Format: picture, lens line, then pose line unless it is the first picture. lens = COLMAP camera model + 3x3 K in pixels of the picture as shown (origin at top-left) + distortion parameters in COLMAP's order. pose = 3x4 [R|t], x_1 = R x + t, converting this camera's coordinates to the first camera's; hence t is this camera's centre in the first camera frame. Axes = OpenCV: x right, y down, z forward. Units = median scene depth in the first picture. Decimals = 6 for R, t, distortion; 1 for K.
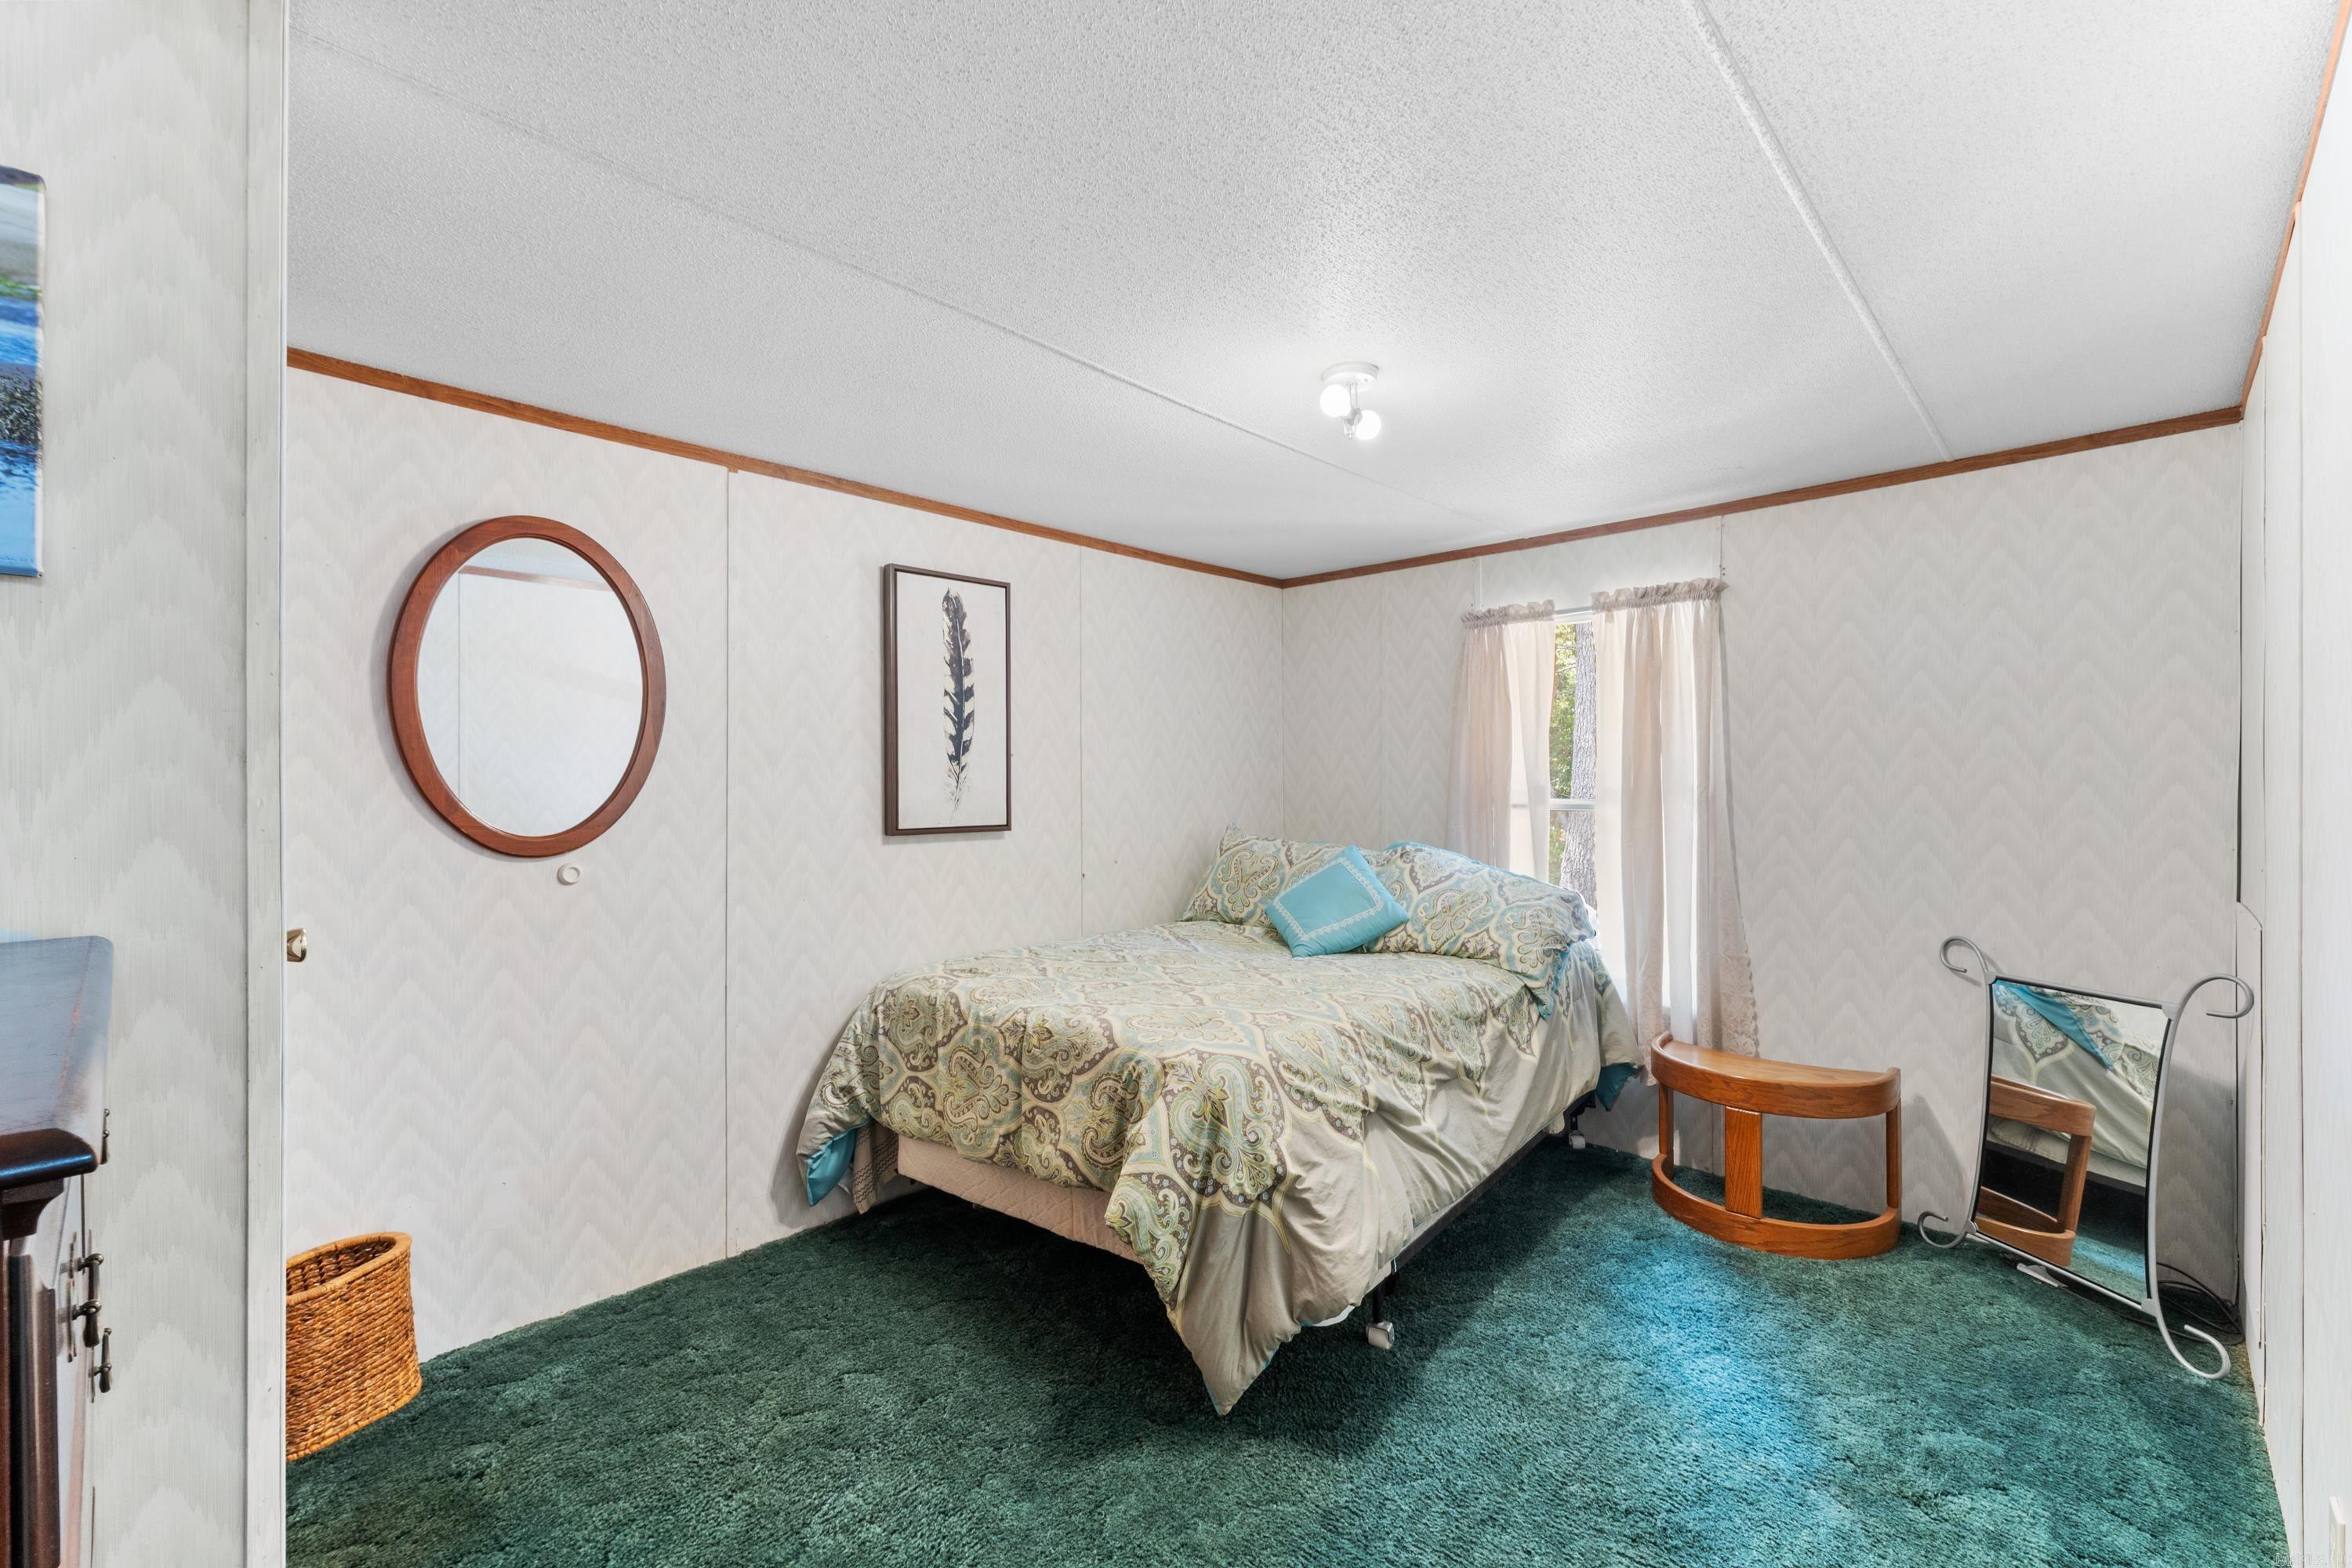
lens RADIAL K [[997.2, 0, 1176.0], [0, 997.2, 784.0], [0, 0, 1]] dist [-0.000243, -0.000089]
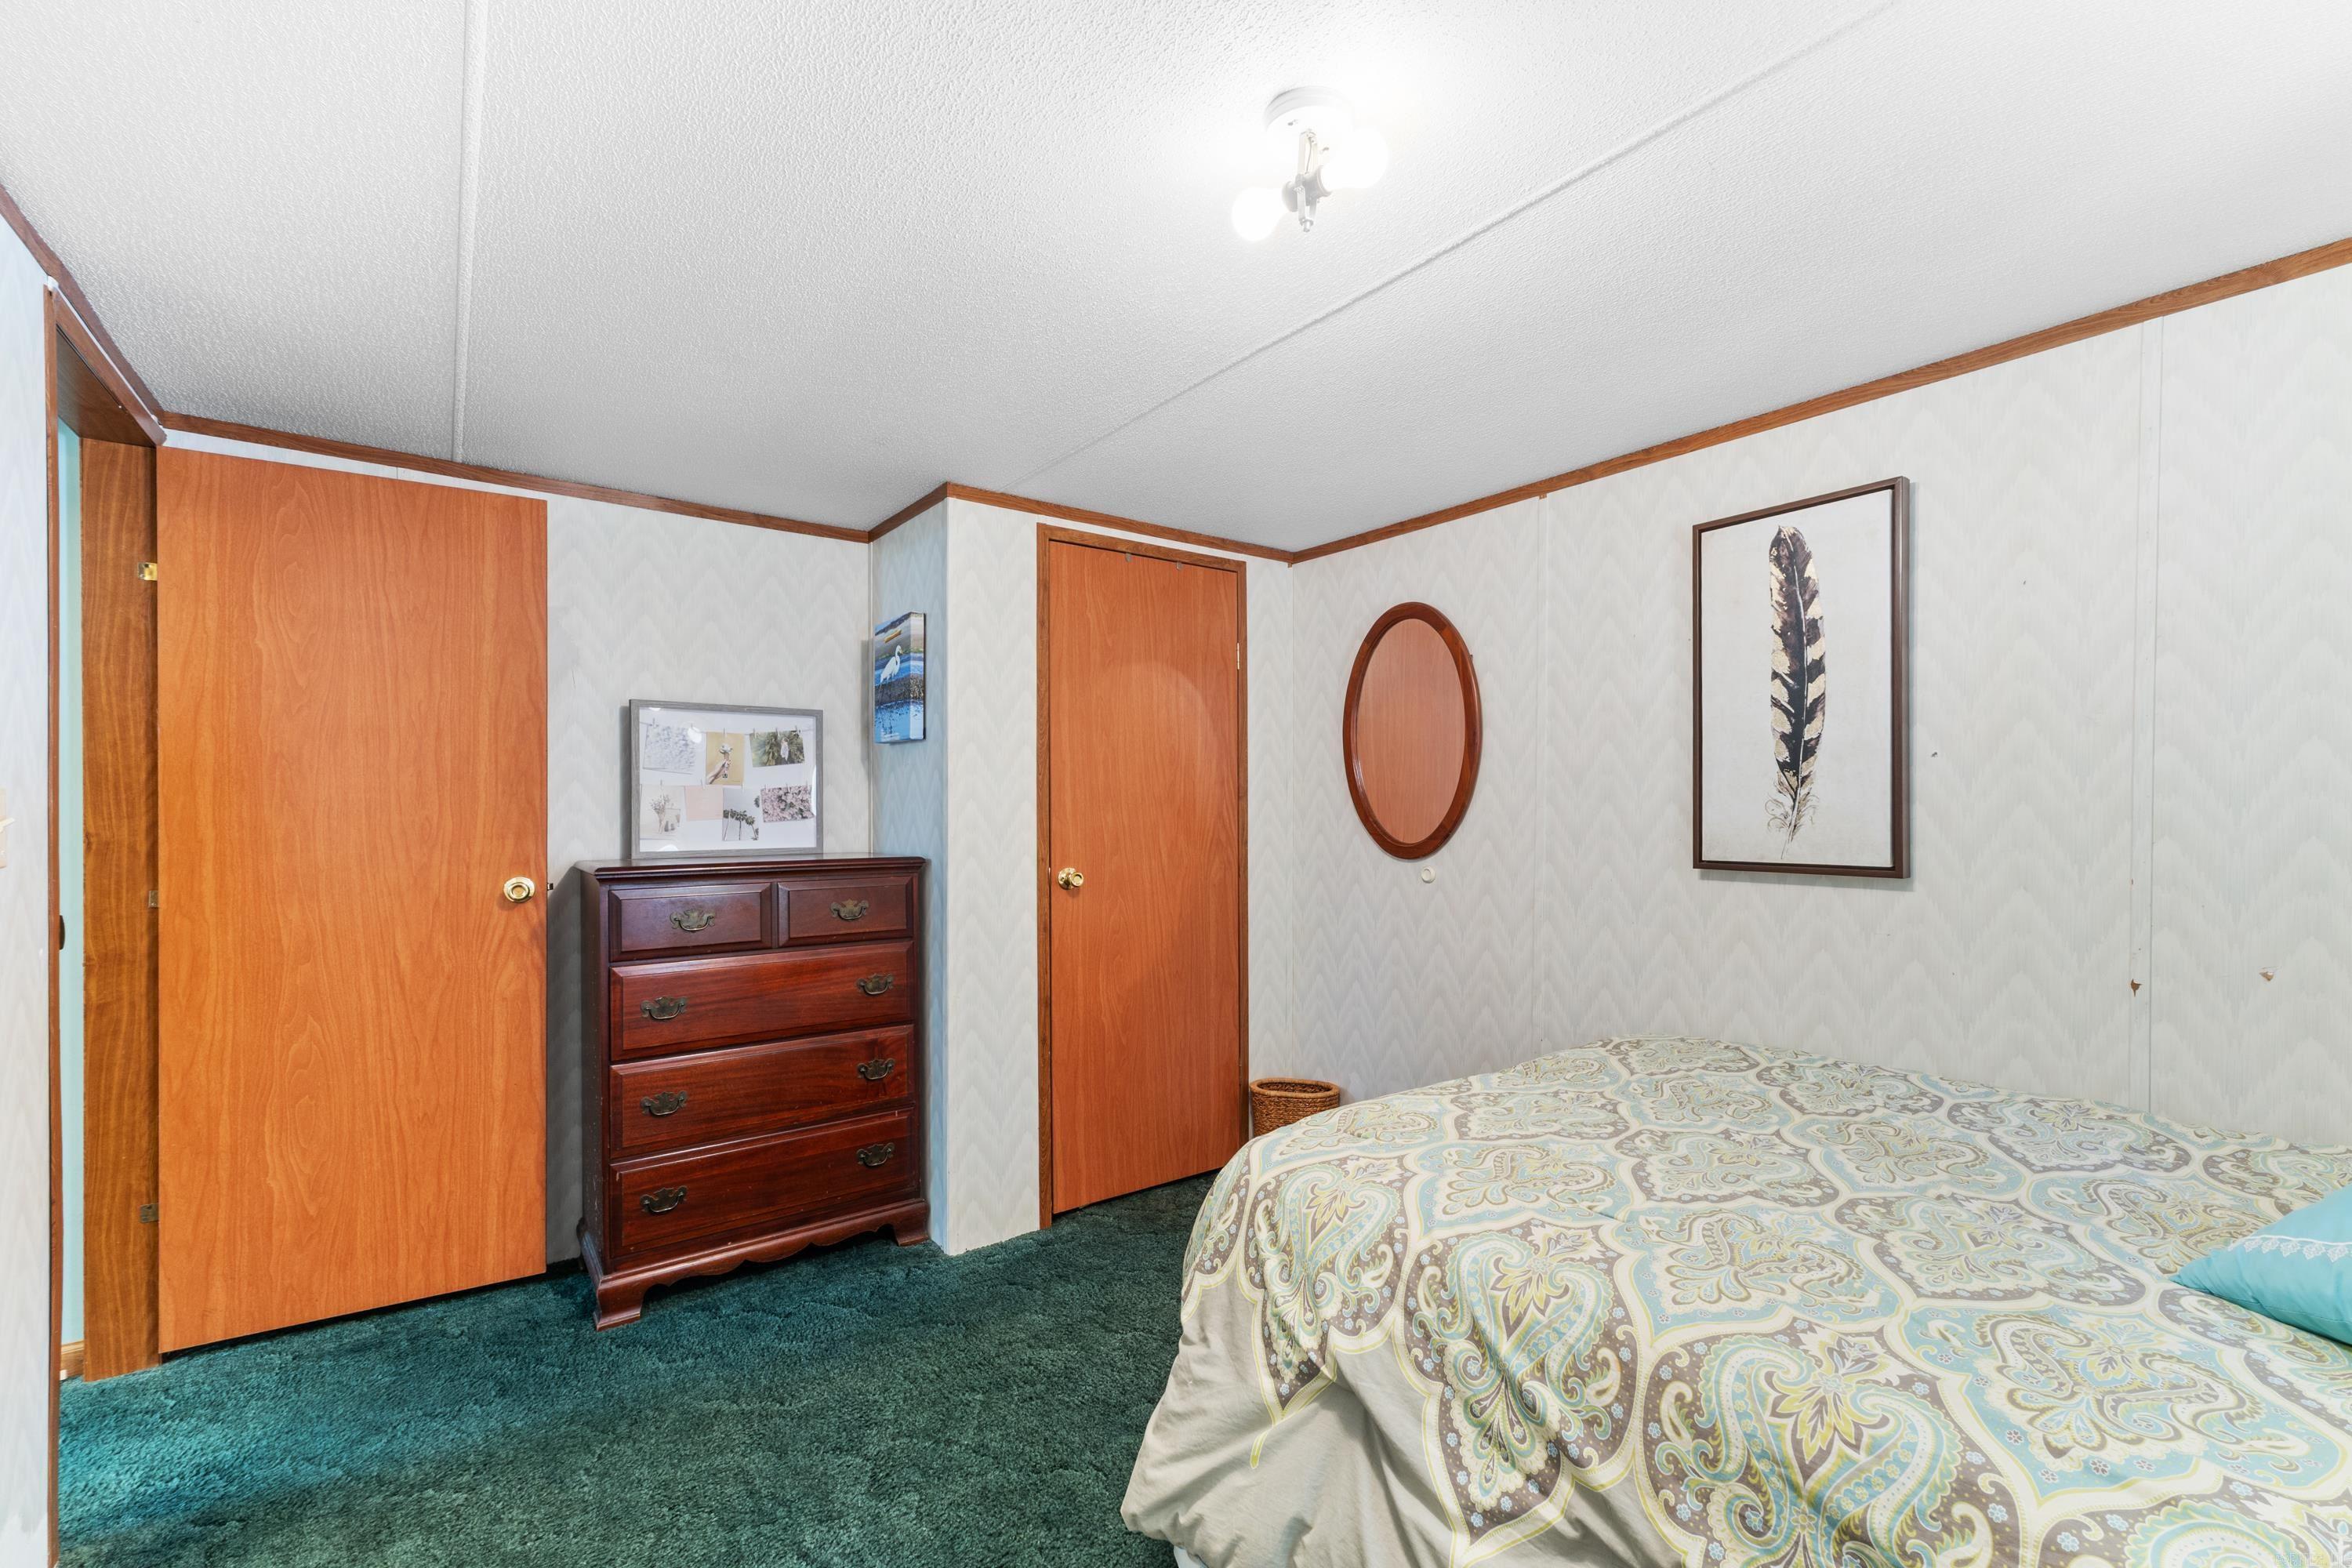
lens RADIAL K [[997.2, 0, 1176.0], [0, 997.2, 784.0], [0, 0, 1]] dist [-0.000243, -0.000089]
pose [[-0.165985, -0.017935, -0.985965, 0.536059], [0.002839, 0.999822, -0.018665, -0.001748], [0.986124, -0.005897, -0.165904, 0.691263]]
